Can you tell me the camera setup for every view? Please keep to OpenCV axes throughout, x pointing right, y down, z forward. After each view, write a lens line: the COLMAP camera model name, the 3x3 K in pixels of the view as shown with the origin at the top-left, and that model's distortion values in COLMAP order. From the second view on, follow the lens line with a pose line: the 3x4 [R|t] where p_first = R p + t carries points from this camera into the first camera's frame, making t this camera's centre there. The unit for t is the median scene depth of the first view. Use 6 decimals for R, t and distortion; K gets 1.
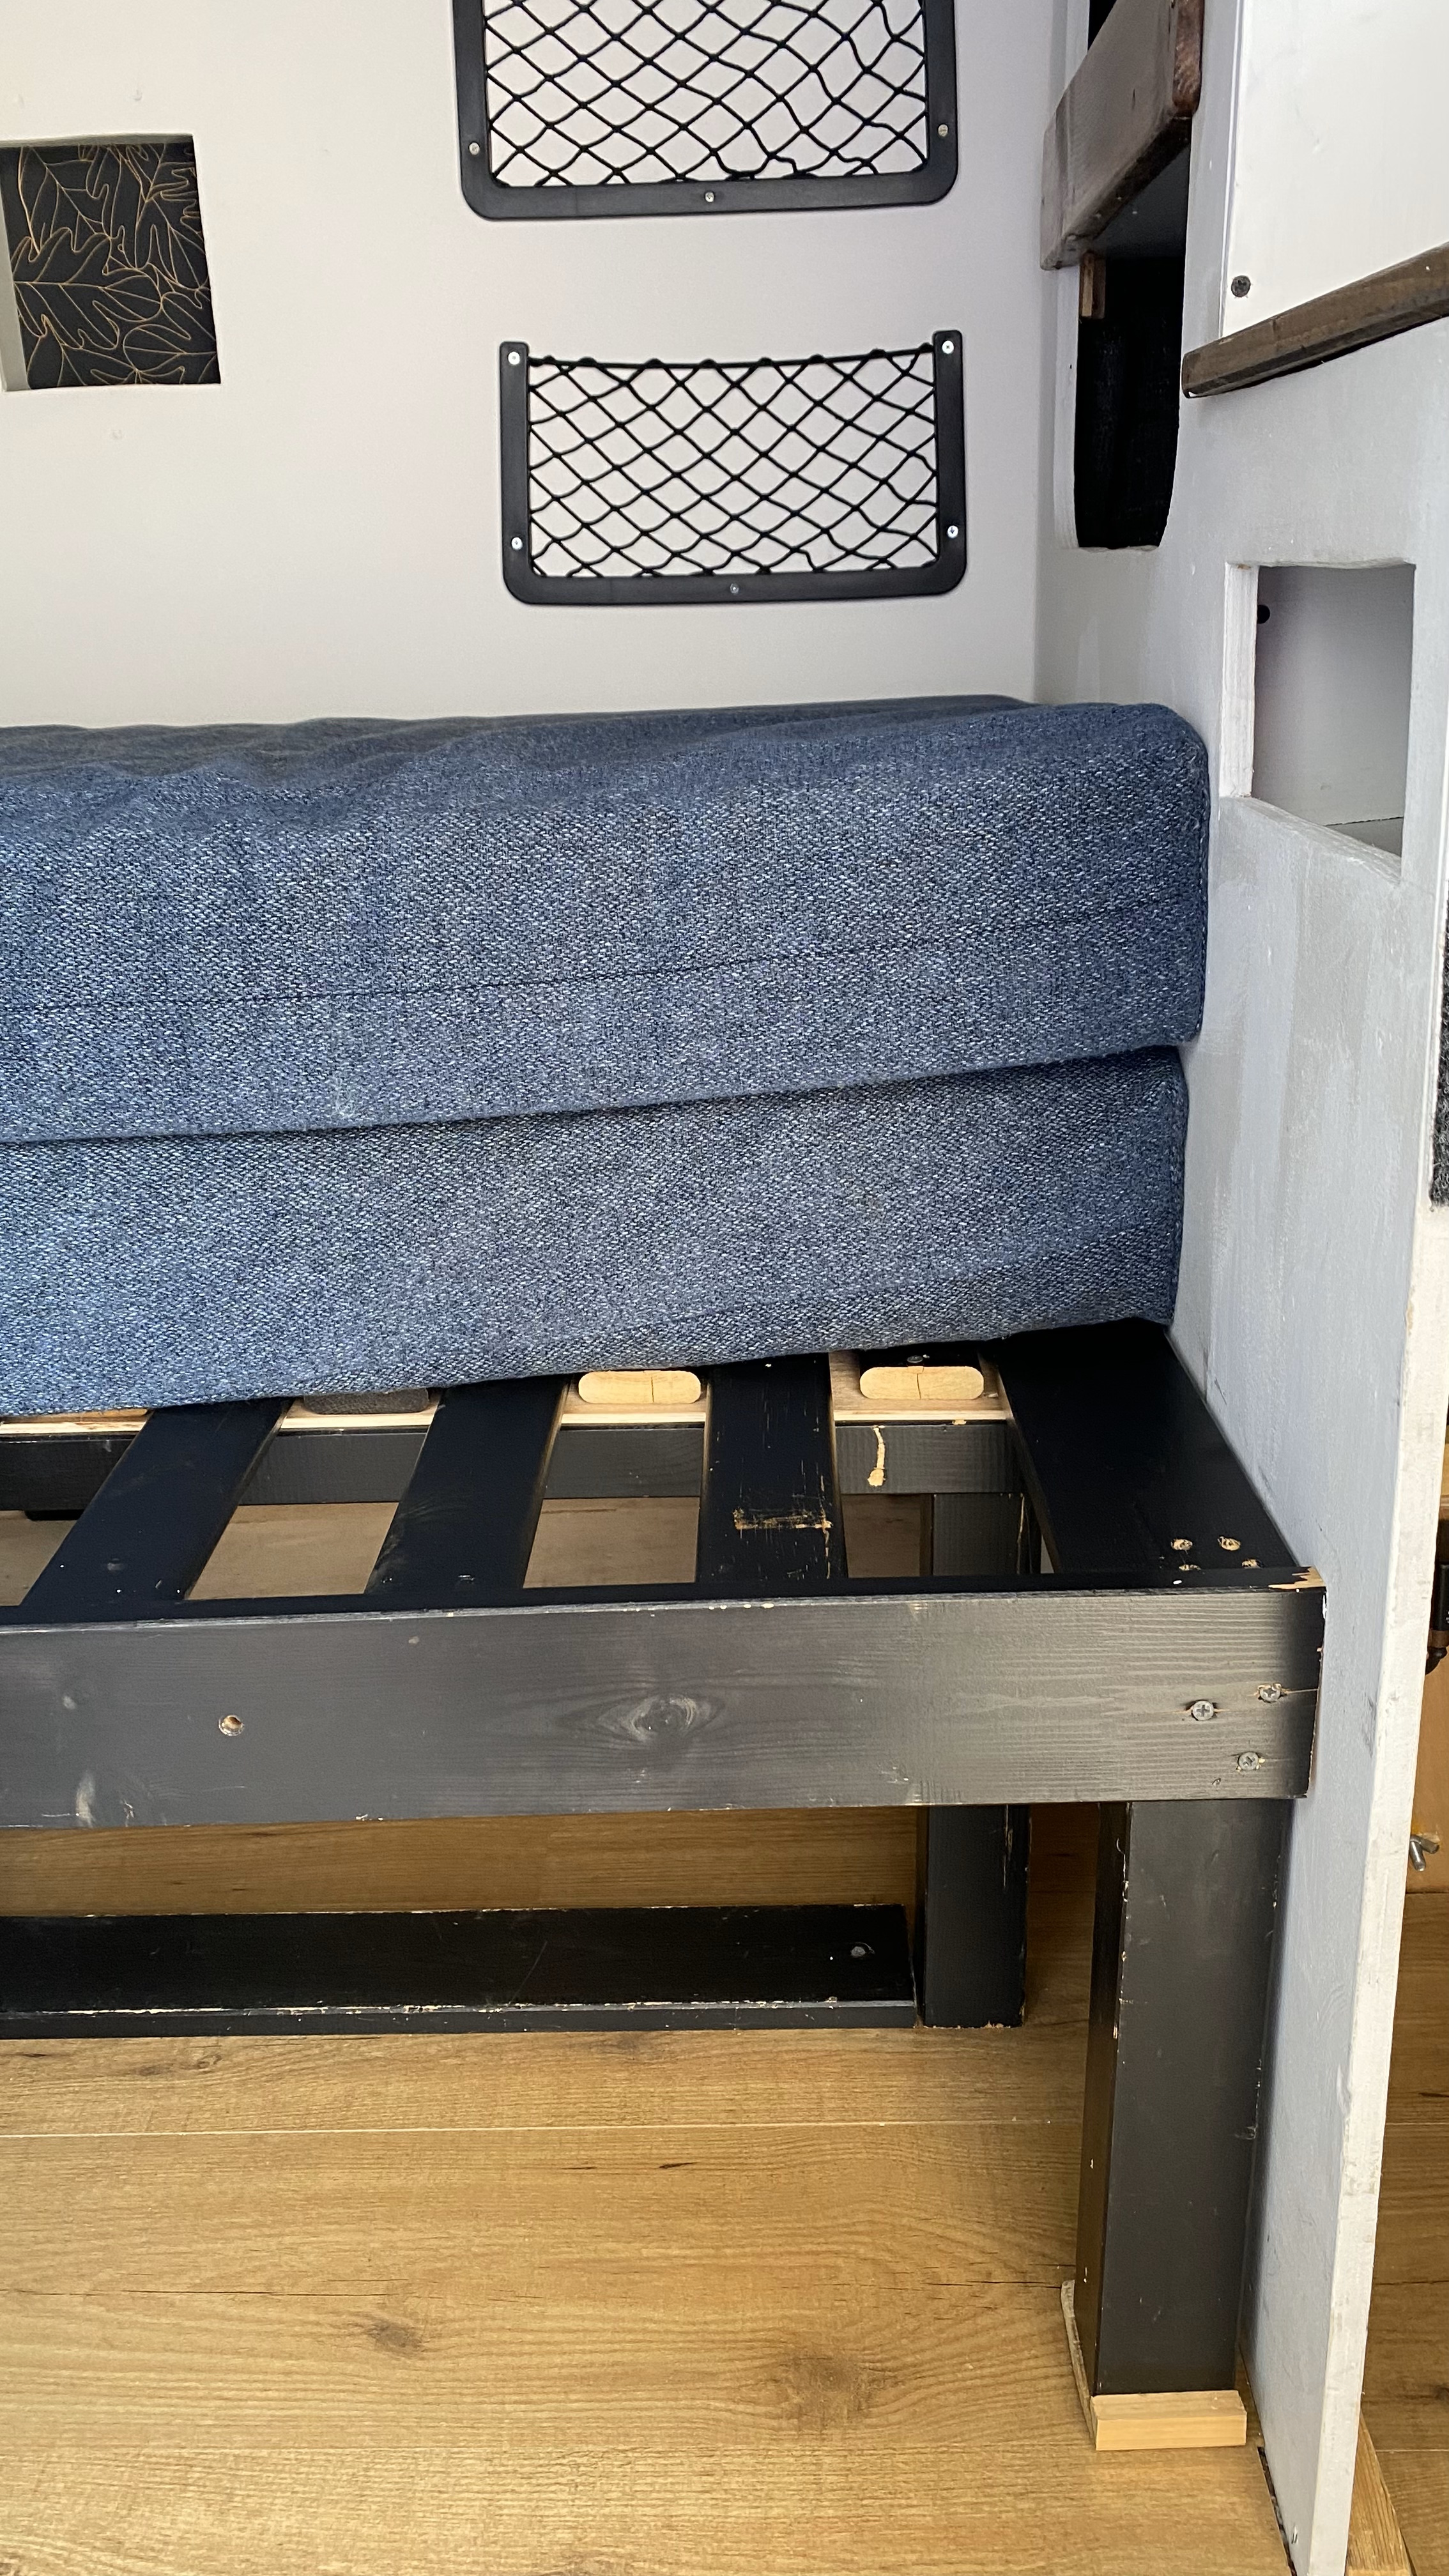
lens RADIAL K [[1992.7, 0, 724.5], [0, 1992.7, 1288.0], [0, 0, 1]] dist [0.015819, 0.000241]
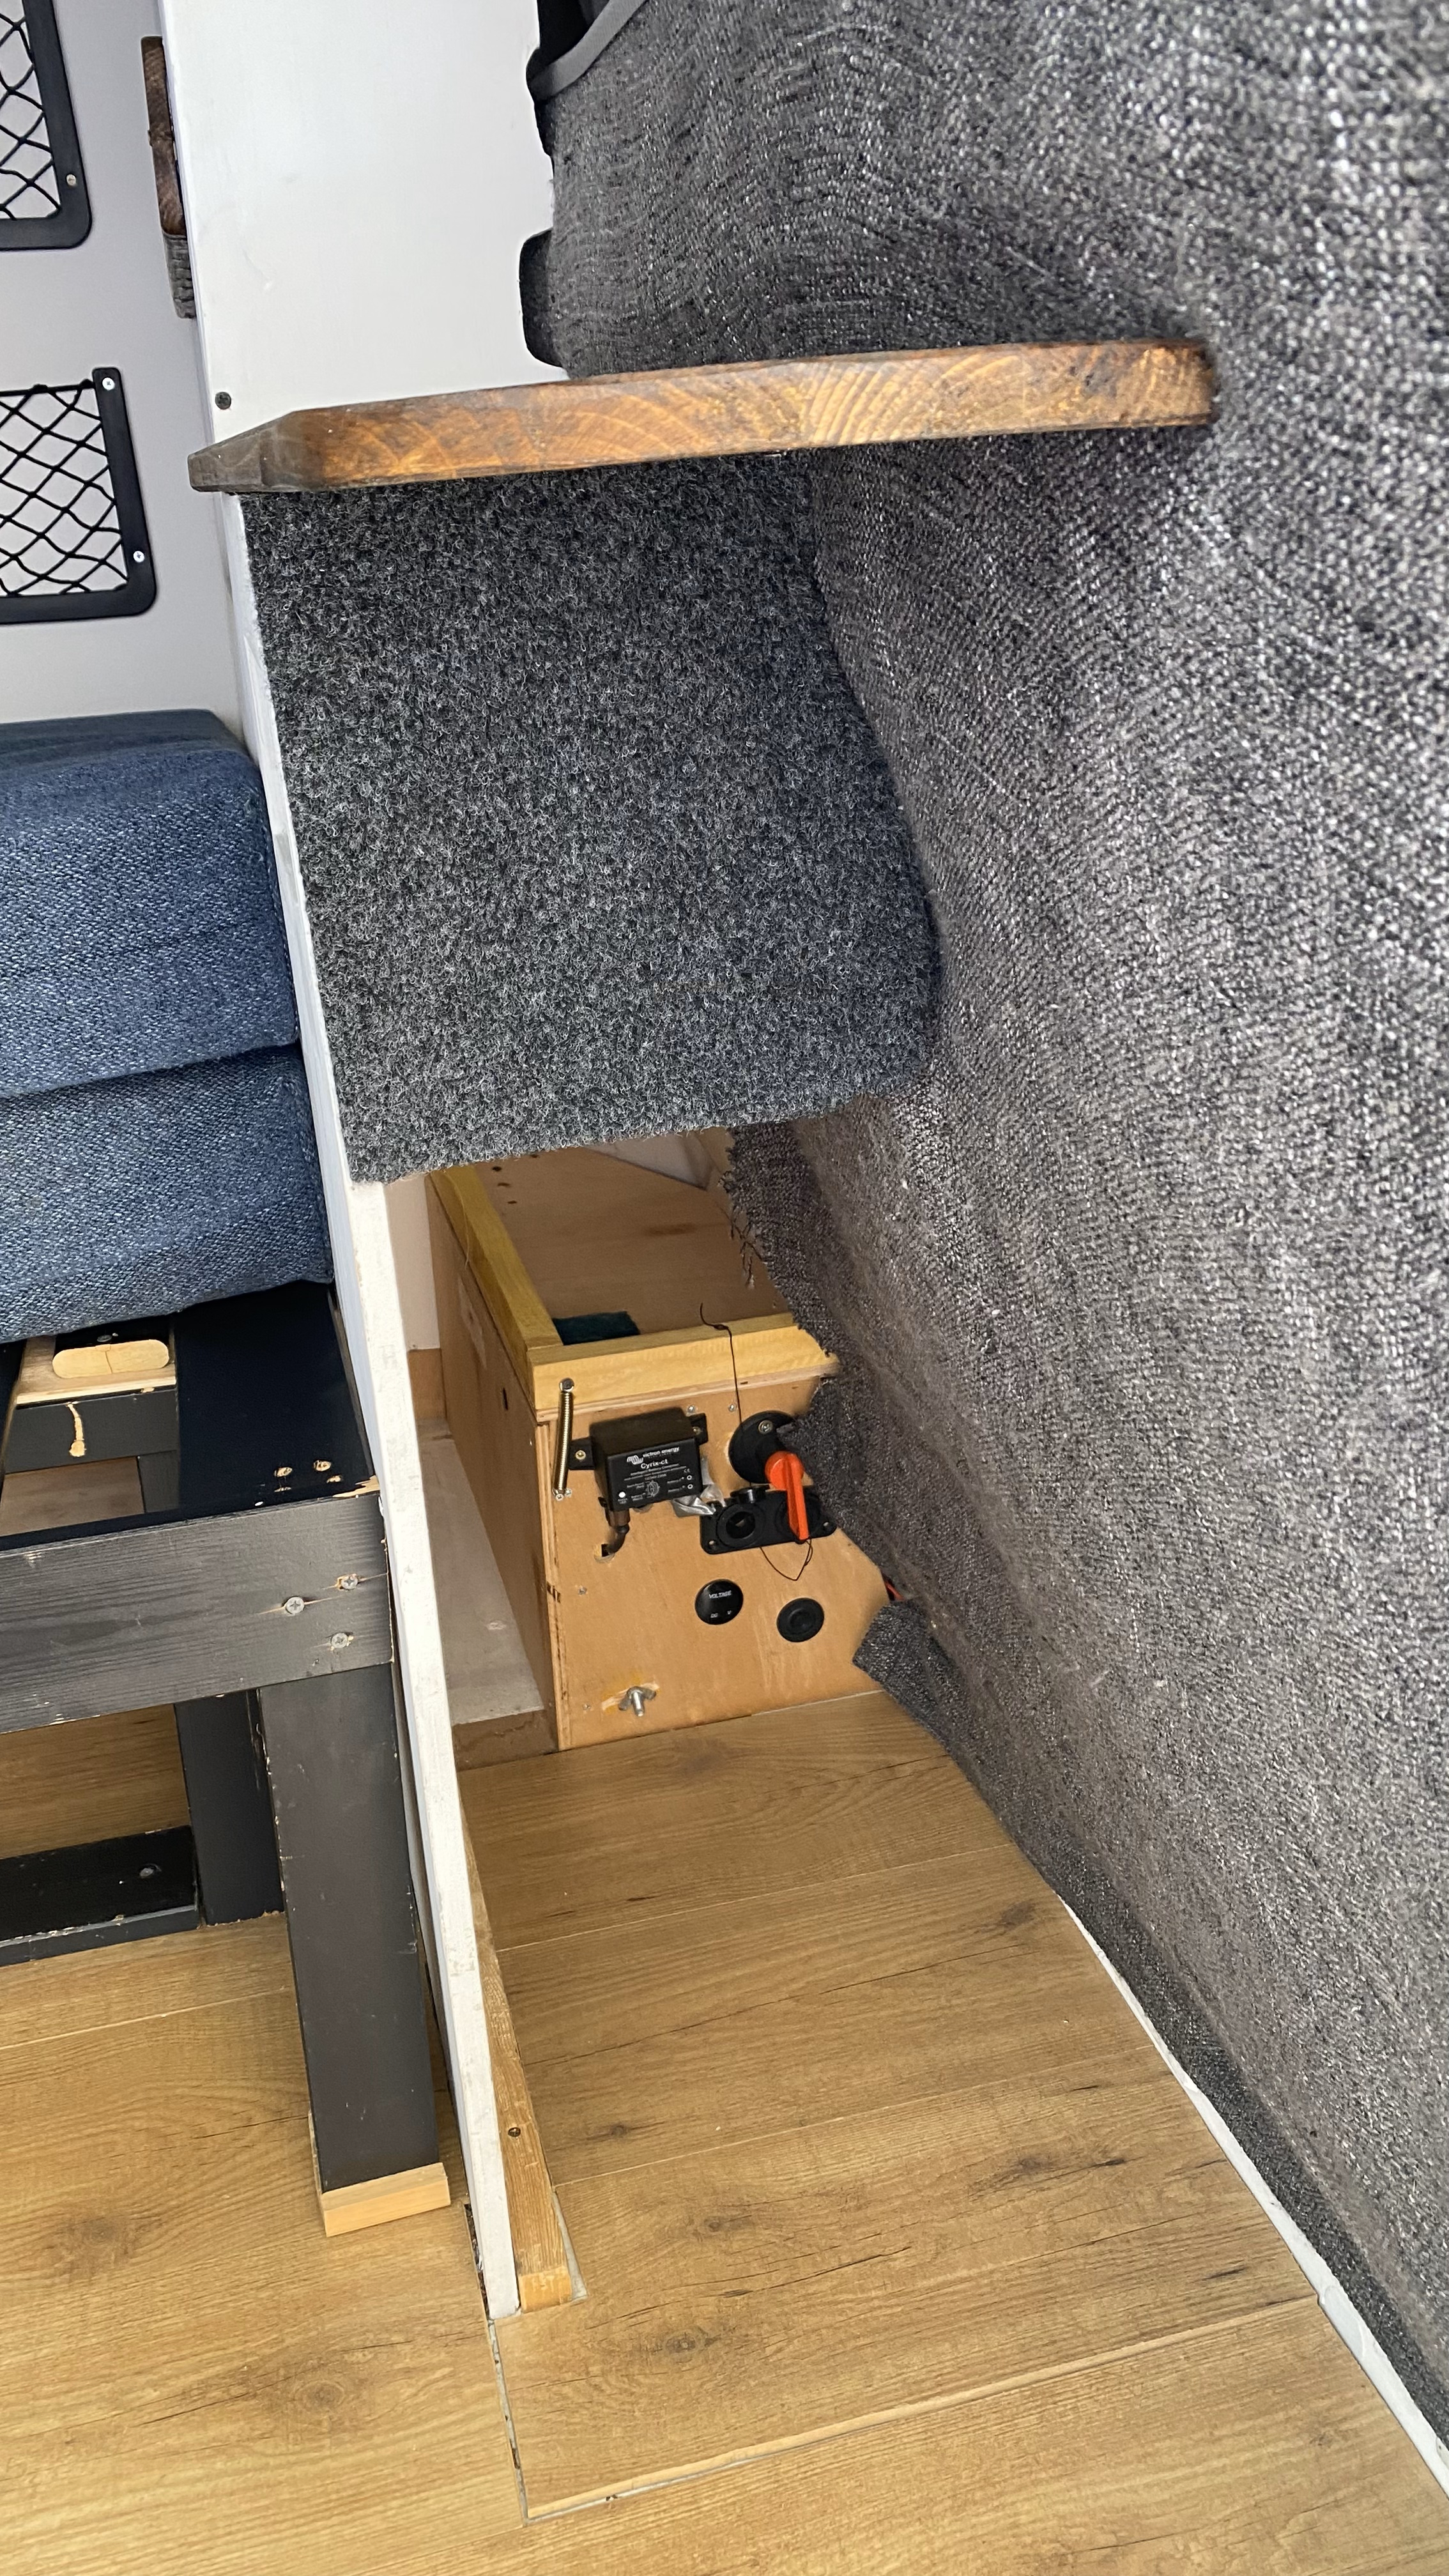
lens RADIAL K [[1995.2, 0, 723.9], [0, 1995.2, 1304.4], [0, 0, 1]] dist [0.017255, -0.002412]
pose [[0.963675, -0.107246, 0.244600, 0.160709], [0.099306, 0.994057, 0.044603, 0.001710], [-0.247930, -0.018693, 0.968598, -0.173913]]
